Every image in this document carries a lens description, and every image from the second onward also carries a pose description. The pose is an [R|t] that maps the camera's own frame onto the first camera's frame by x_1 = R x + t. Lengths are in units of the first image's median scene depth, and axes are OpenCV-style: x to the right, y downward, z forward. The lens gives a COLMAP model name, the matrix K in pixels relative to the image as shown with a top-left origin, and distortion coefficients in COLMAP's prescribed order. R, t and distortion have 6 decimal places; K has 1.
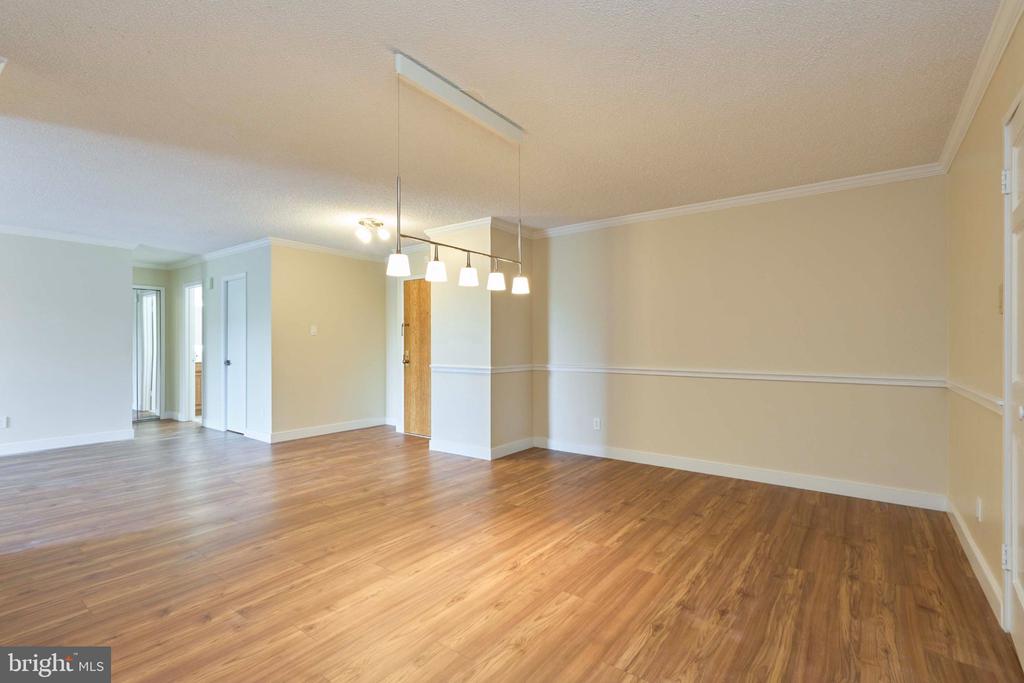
lens RADIAL K [[477.3, 0, 510.4], [0, 477.3, 346.2], [0, 0, 1]] dist [0.001097, 0.000060]
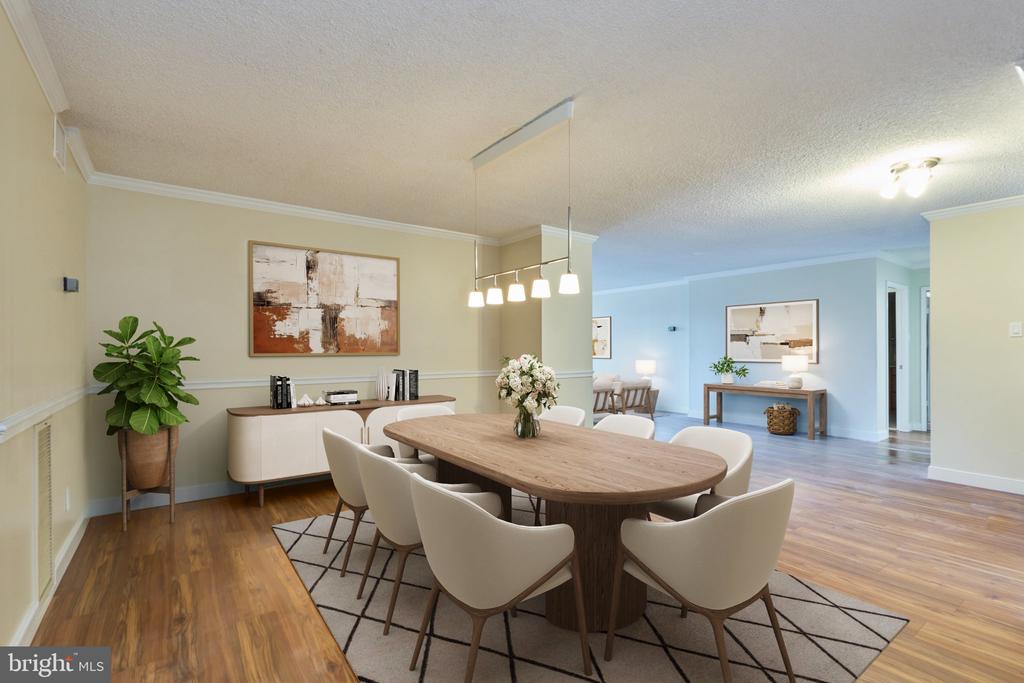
lens RADIAL K [[477.3, 0, 510.4], [0, 477.3, 346.2], [0, 0, 1]] dist [0.001097, 0.000060]
pose [[-0.299519, -0.004813, -0.954078, 1.181577], [-0.002076, 0.999988, -0.004393, -0.015703], [0.954088, 0.000665, -0.299525, 1.575809]]
